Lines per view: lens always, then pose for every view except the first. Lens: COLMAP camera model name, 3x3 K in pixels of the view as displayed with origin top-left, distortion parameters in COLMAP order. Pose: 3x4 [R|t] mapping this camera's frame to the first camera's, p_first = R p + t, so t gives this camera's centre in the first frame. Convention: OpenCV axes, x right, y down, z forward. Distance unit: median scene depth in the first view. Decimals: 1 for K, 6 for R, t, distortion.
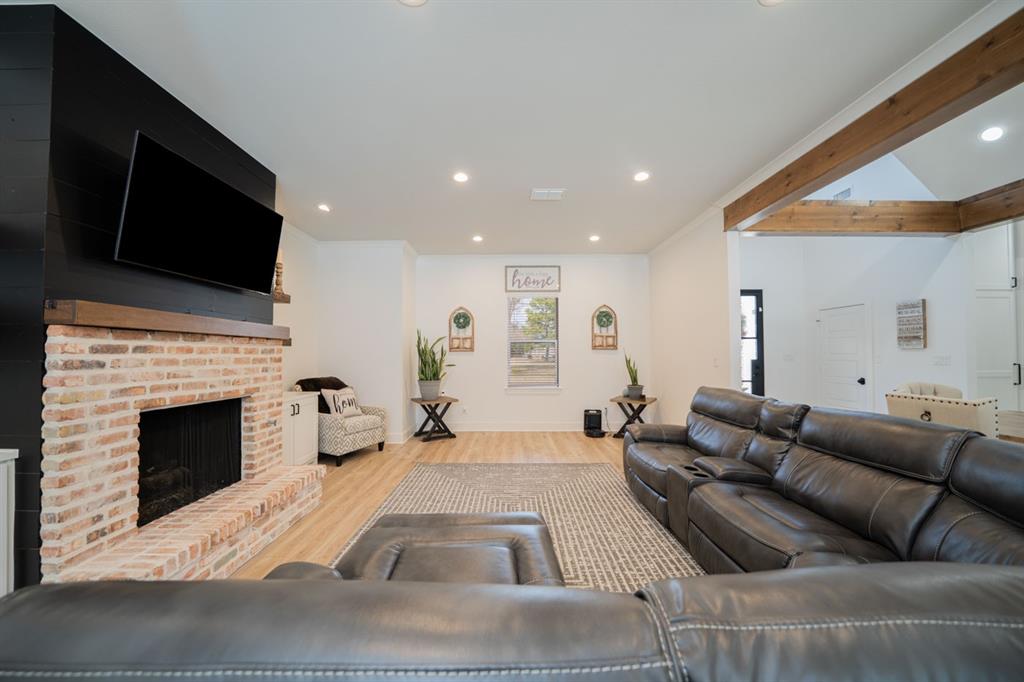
lens RADIAL K [[354.4, 0, 503.8], [0, 354.4, 347.2], [0, 0, 1]] dist [-0.021289, 0.000137]
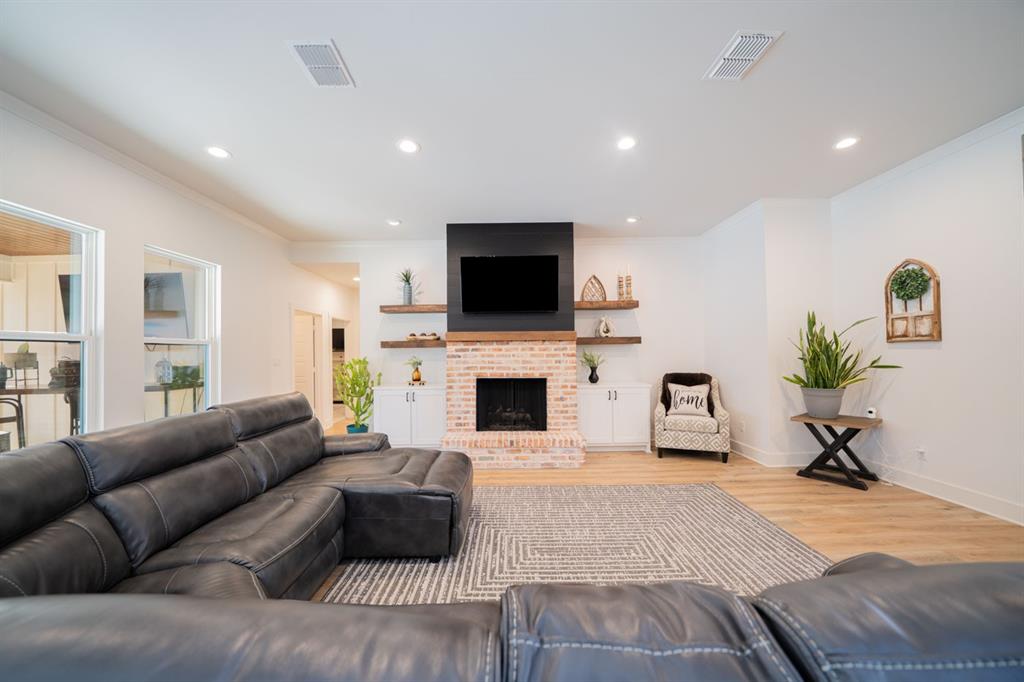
lens RADIAL K [[354.4, 0, 505.7], [0, 354.4, 347.6], [0, 0, 1]] dist [-0.021289, 0.000137]
pose [[0.011378, -0.013692, -0.999842, 0.891094], [0.029748, 0.999468, -0.013349, 0.020449], [0.999493, -0.029592, 0.011779, 0.841940]]
